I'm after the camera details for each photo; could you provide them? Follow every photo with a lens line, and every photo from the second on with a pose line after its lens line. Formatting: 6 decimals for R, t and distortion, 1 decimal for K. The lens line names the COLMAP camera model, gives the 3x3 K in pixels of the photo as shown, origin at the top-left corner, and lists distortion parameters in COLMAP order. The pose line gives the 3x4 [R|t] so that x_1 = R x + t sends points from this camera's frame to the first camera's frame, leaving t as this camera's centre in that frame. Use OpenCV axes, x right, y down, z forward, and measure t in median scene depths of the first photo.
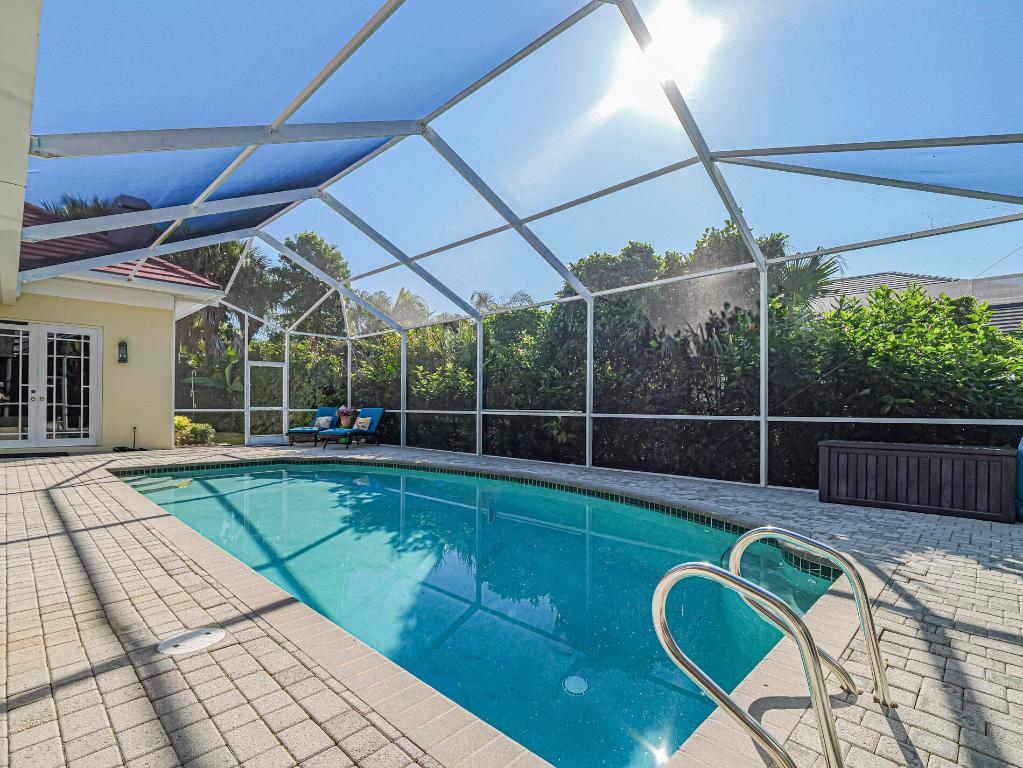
lens RADIAL K [[500.4, 0, 510.4], [0, 500.4, 409.6], [0, 0, 1]] dist [0.001686, -0.020234]
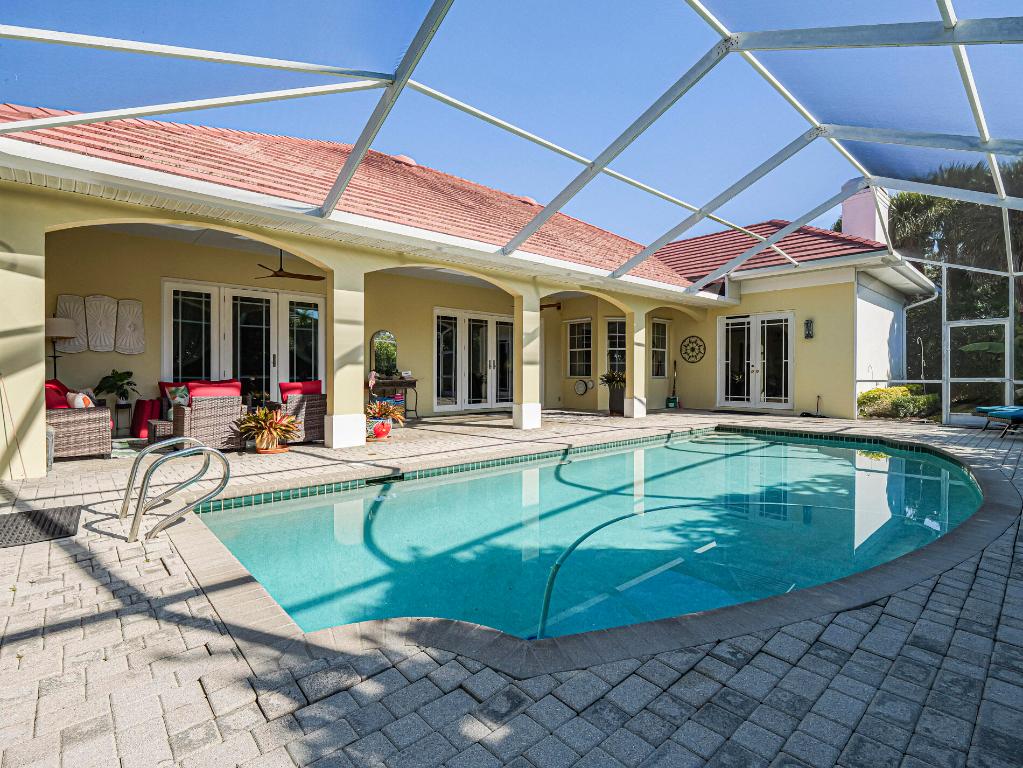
lens RADIAL K [[493.9, 0, 511.5], [0, 493.9, 384.0], [0, 0, 1]] dist [0.001223, 0.000124]
pose [[-0.056819, 0.017177, -0.998237, 0.675925], [-0.003301, 0.999843, 0.017392, -0.014203], [0.998379, 0.004283, -0.056753, 0.677331]]
